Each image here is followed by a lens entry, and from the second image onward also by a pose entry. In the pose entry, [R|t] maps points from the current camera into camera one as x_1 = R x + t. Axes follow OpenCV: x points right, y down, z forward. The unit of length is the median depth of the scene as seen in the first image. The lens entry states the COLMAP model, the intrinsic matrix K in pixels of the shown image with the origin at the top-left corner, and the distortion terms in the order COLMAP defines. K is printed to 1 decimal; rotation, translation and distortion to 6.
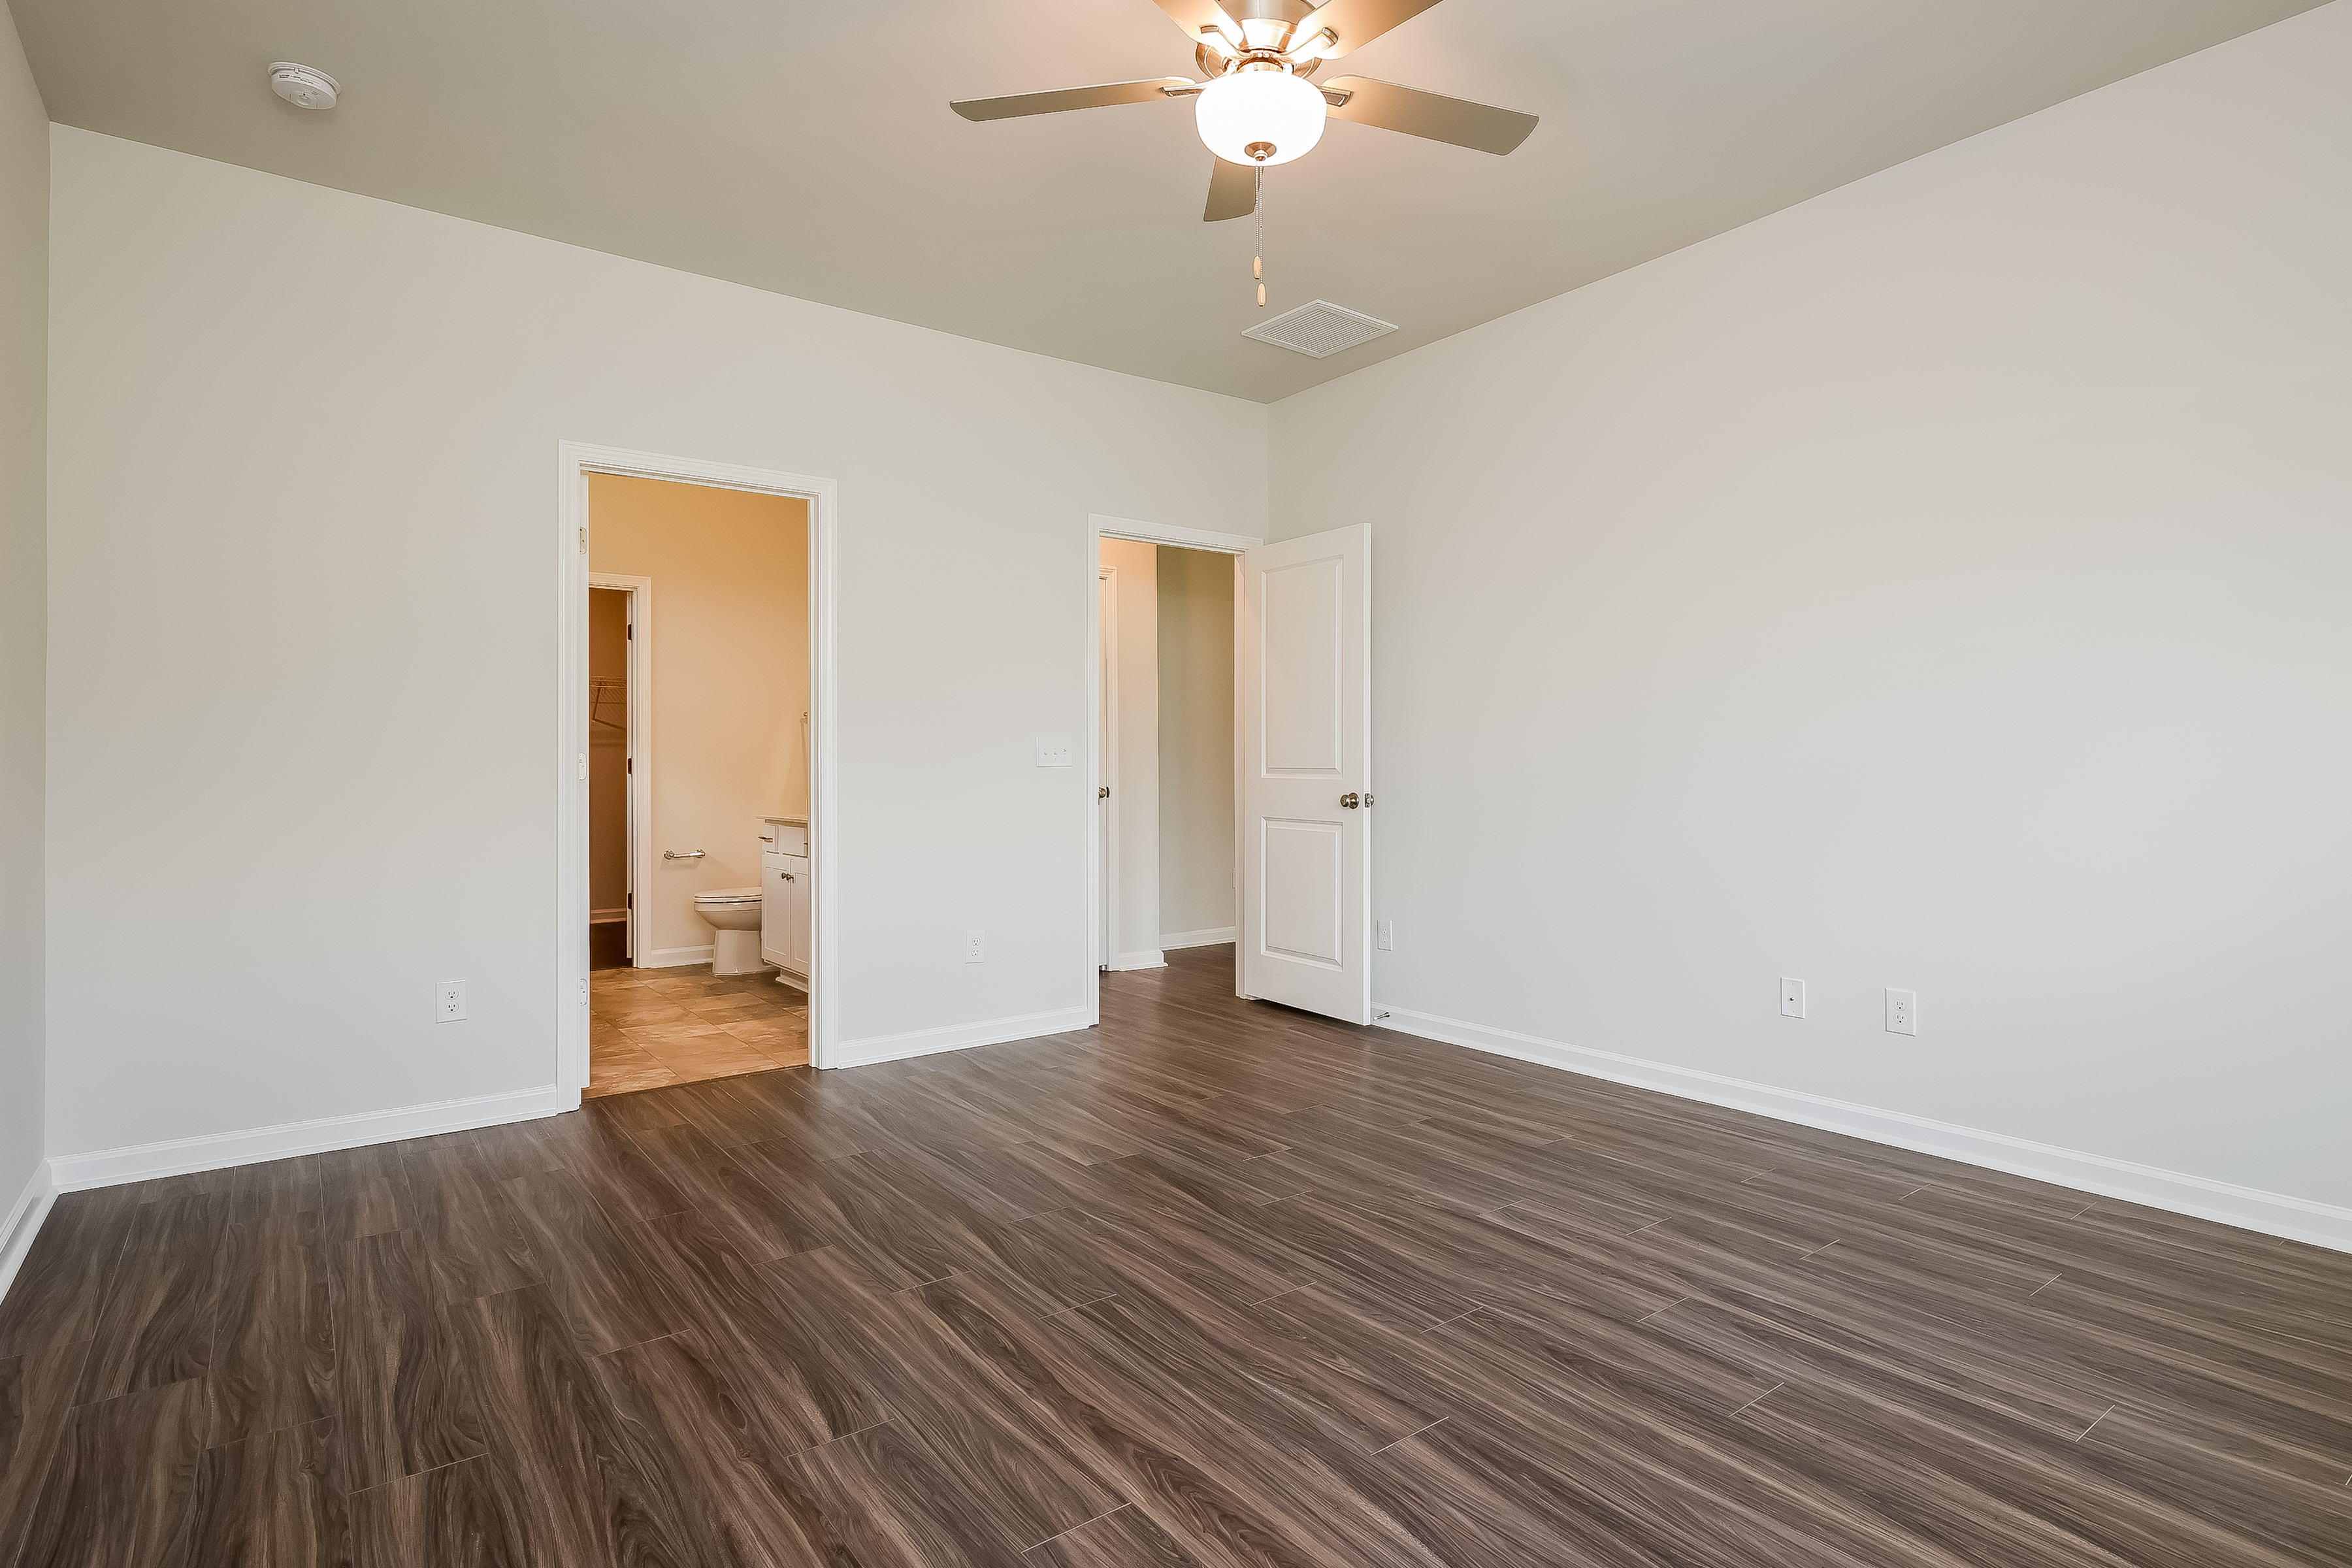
lens RADIAL K [[1192.3, 0, 1176.0], [0, 1192.3, 784.0], [0, 0, 1]] dist [-0.020777, -0.000073]
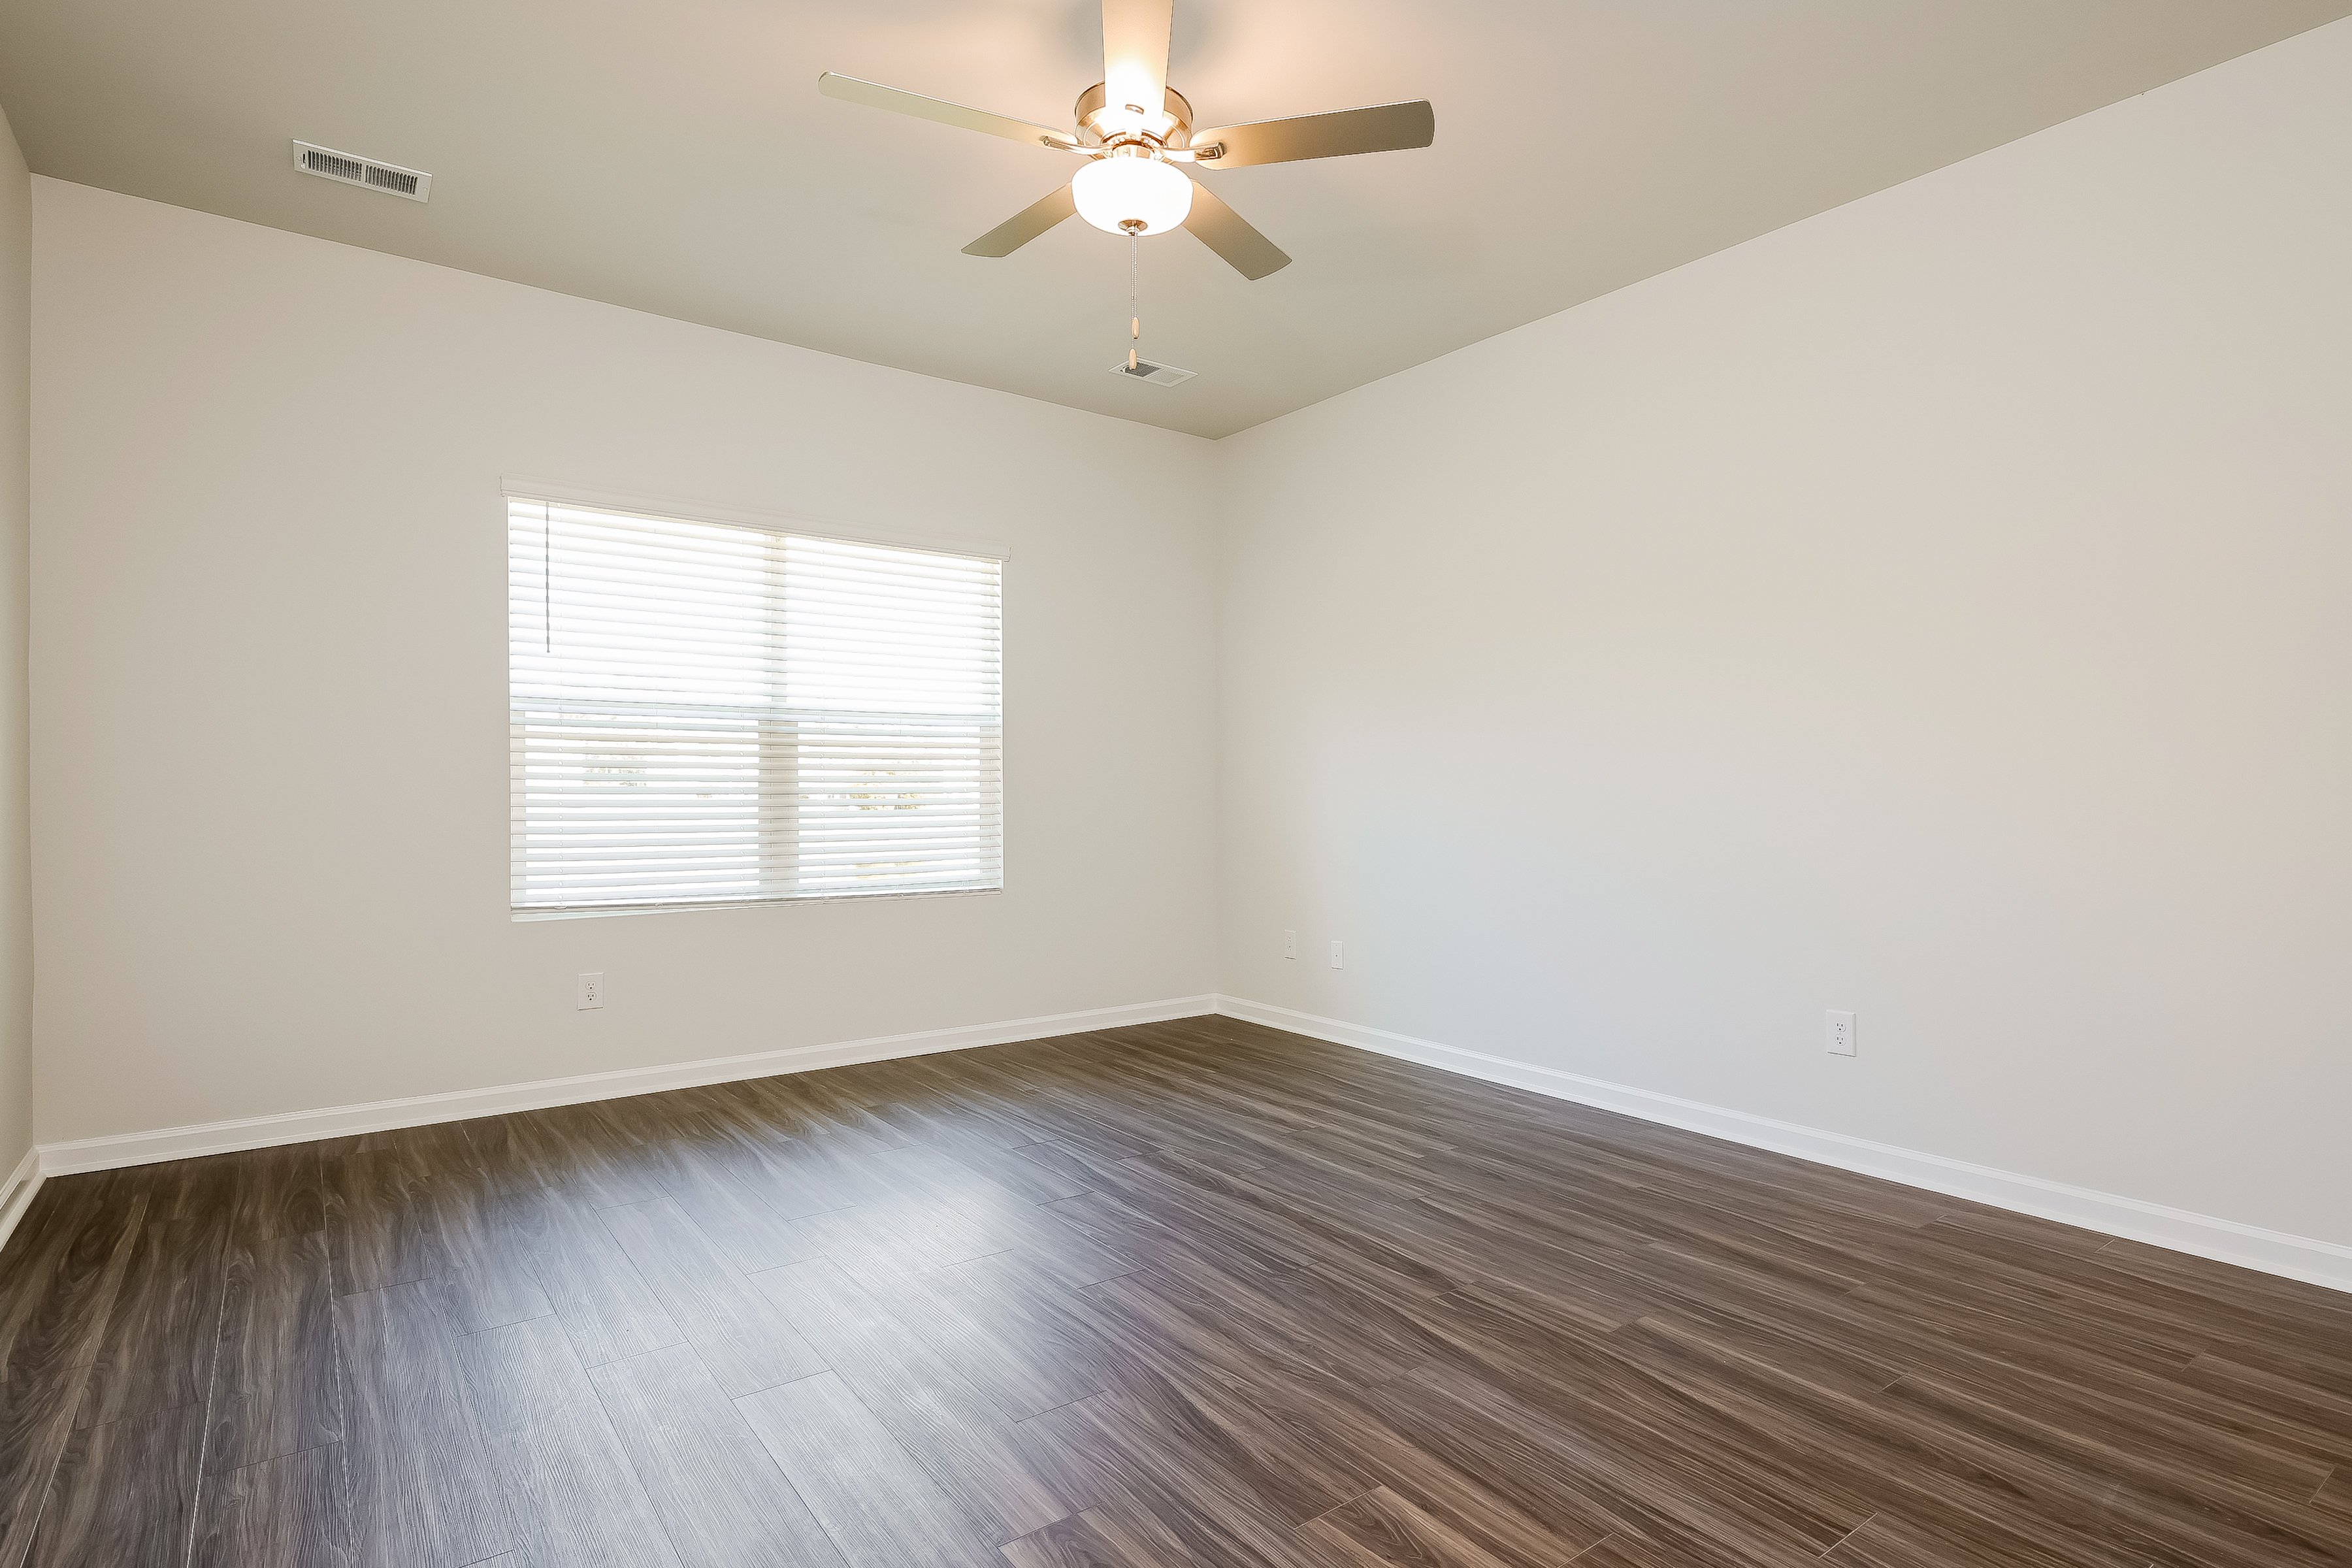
lens RADIAL K [[1192.3, 0, 1176.0], [0, 1192.3, 784.0], [0, 0, 1]] dist [-0.020777, -0.000073]
pose [[-0.999941, 0.002696, 0.010510, 0.022367], [0.002805, 0.999942, 0.010380, -0.032122], [-0.010481, 0.010409, -0.999891, 2.121885]]
